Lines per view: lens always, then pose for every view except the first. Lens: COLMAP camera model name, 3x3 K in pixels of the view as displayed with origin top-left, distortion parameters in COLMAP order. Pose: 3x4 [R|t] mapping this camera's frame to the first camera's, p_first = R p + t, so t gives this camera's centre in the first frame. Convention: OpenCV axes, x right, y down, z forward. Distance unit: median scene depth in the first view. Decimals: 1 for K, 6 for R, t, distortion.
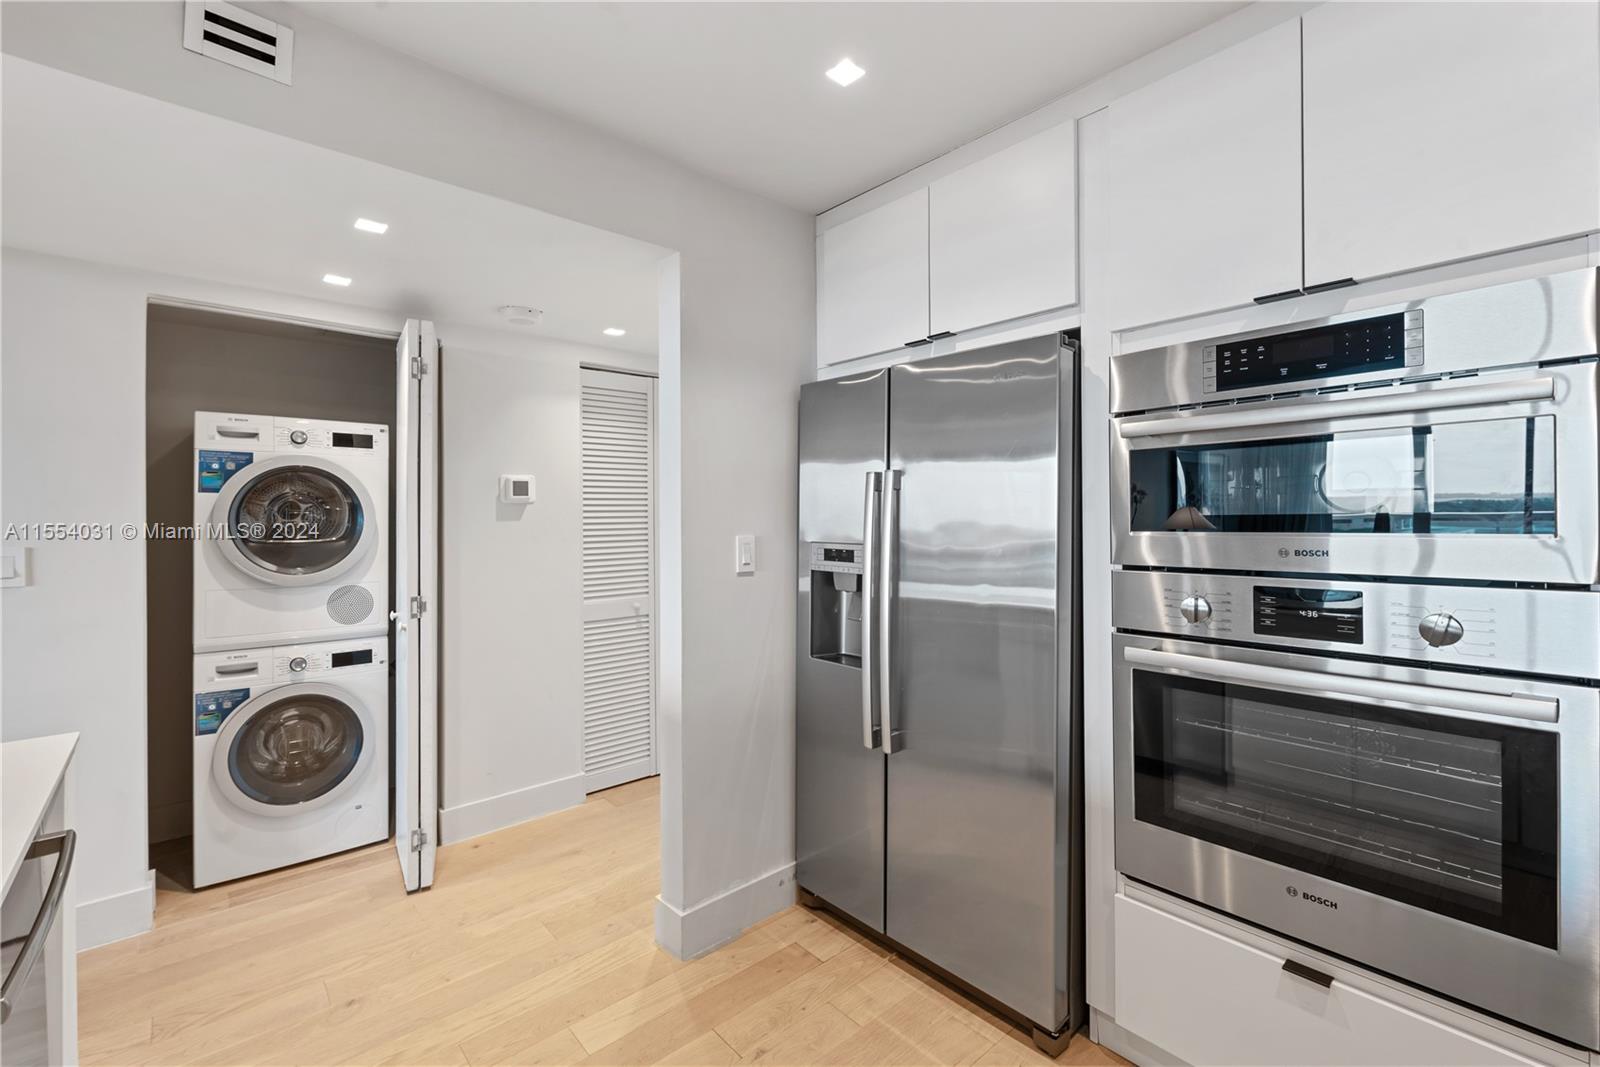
lens RADIAL K [[682.0, 0, 797.7], [0, 682.0, 519.4], [0, 0, 1]] dist [0.000692, 0.000047]
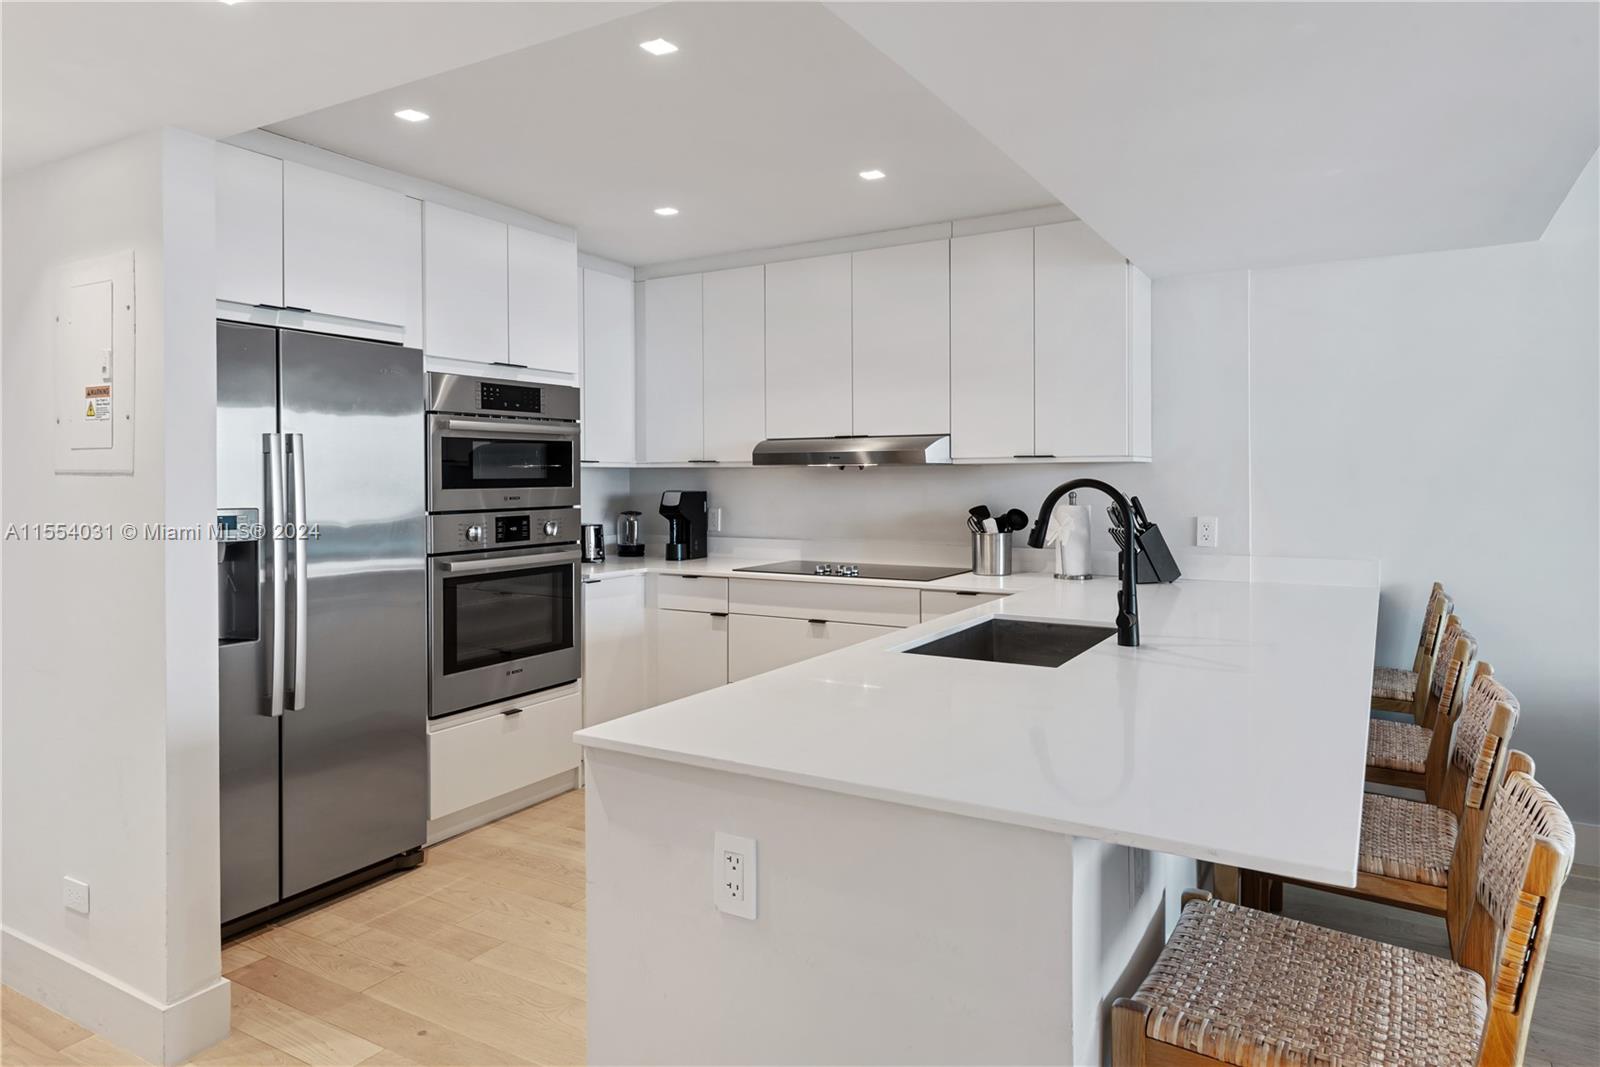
lens RADIAL K [[973.9, 0, 792.4], [0, 973.9, 473.7], [0, 0, 1]] dist [0.061762, 0.000076]
pose [[-0.296482, 0.012522, 0.954956, -2.058972], [0.007265, 0.999915, -0.010856, 0.013586], [-0.955011, 0.003719, -0.296547, 0.993413]]
